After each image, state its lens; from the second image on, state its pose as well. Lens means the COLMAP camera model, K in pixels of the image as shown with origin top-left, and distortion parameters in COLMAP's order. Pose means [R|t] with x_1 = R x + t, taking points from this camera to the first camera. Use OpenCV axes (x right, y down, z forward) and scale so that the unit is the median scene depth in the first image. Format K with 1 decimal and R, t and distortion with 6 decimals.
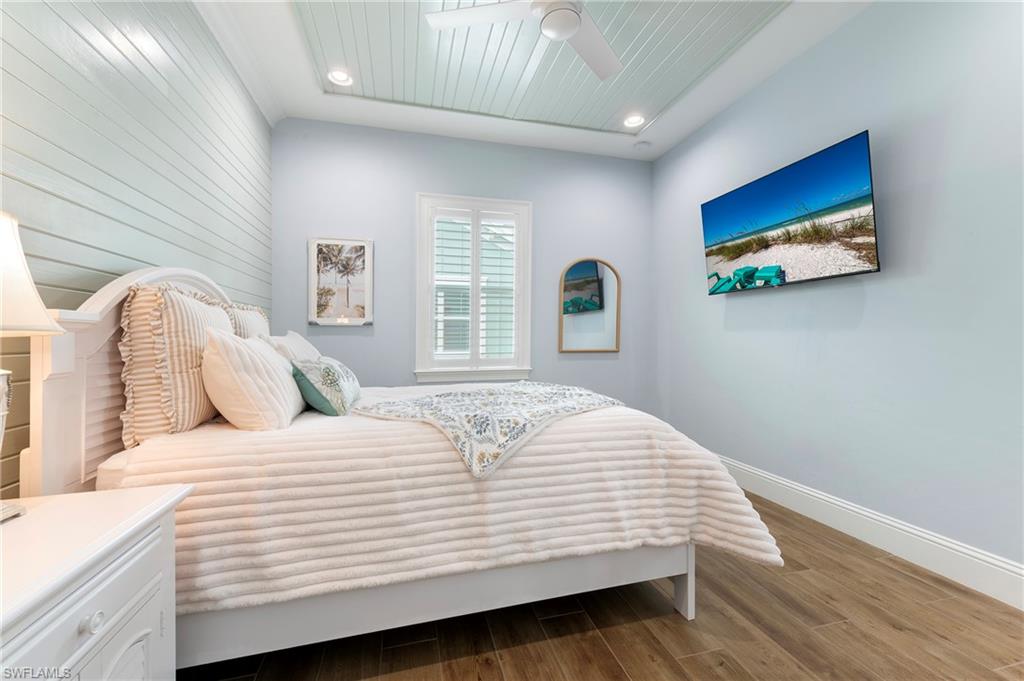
lens RADIAL K [[419.4, 0, 510.2], [0, 419.4, 344.3], [0, 0, 1]] dist [0.012024, -0.001100]
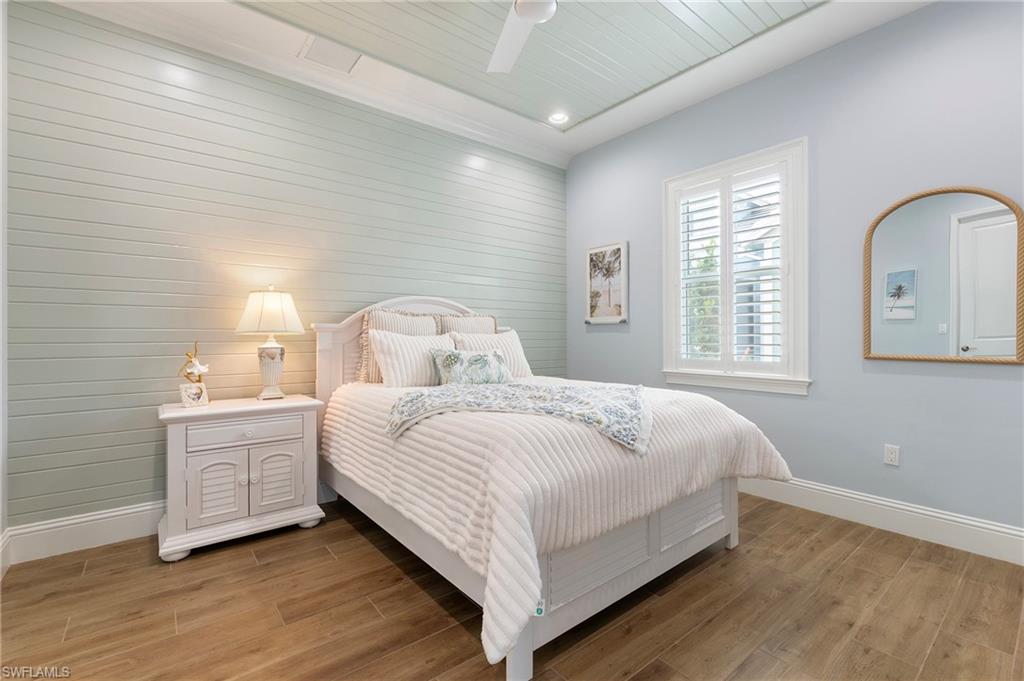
lens RADIAL K [[438.3, 0, 513.8], [0, 438.3, 334.1], [0, 0, 1]] dist [0.002177, 0.000153]
pose [[0.416897, 0.000527, -0.908953, 0.551847], [-0.014093, 0.999883, -0.005884, -0.006716], [0.908844, 0.015263, 0.416856, 0.302264]]
